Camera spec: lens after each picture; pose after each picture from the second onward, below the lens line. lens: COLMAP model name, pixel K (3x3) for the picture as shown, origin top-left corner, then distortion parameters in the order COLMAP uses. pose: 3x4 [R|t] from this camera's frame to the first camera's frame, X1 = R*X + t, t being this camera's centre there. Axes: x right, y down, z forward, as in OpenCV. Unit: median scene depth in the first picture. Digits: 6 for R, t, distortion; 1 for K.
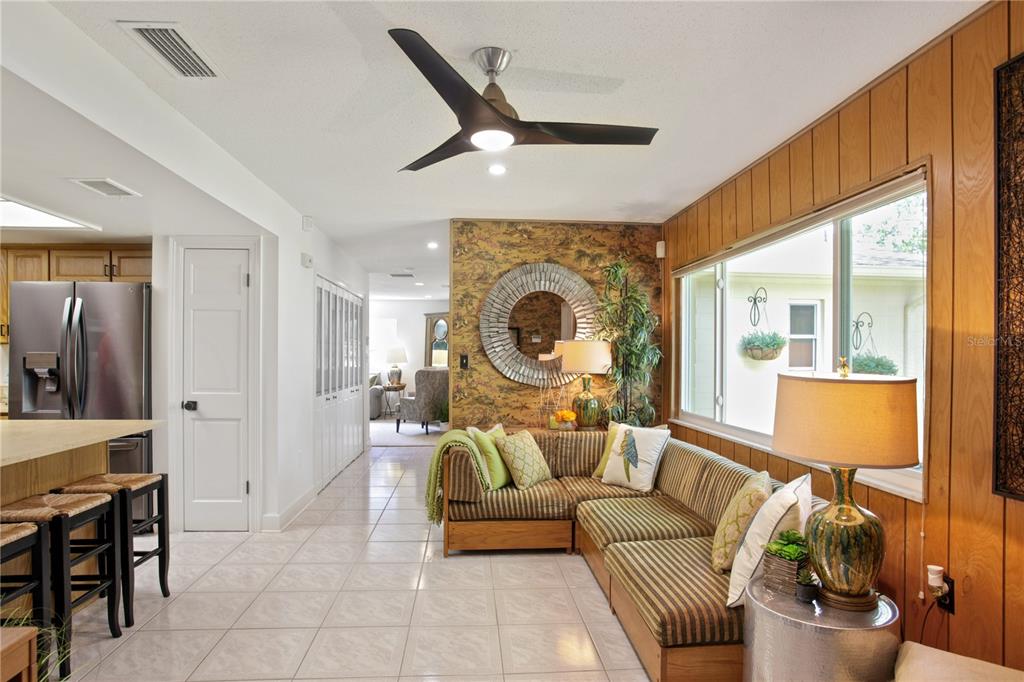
lens RADIAL K [[560.1, 0, 503.7], [0, 560.1, 359.4], [0, 0, 1]] dist [-0.033493, -0.000865]
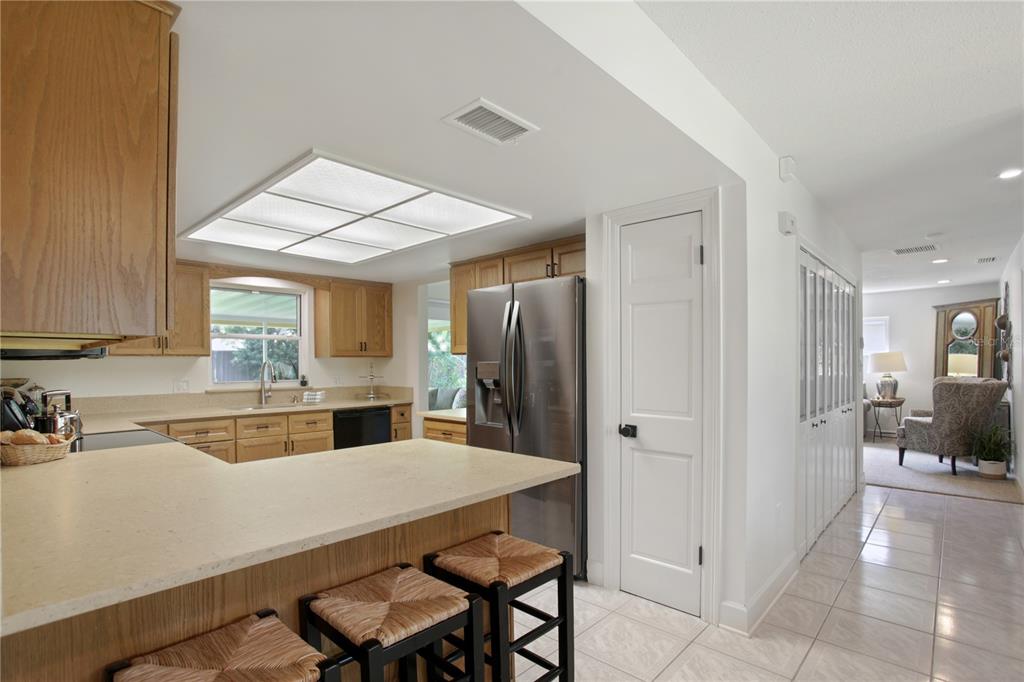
lens RADIAL K [[498.6, 0, 513.3], [0, 498.6, 364.1], [0, 0, 1]] dist [-0.033901, 0.000543]
pose [[0.690543, -0.004494, -0.723277, -0.171703], [0.001961, 0.999989, -0.004340, -0.005390], [0.723288, 0.001579, 0.690544, 0.393627]]
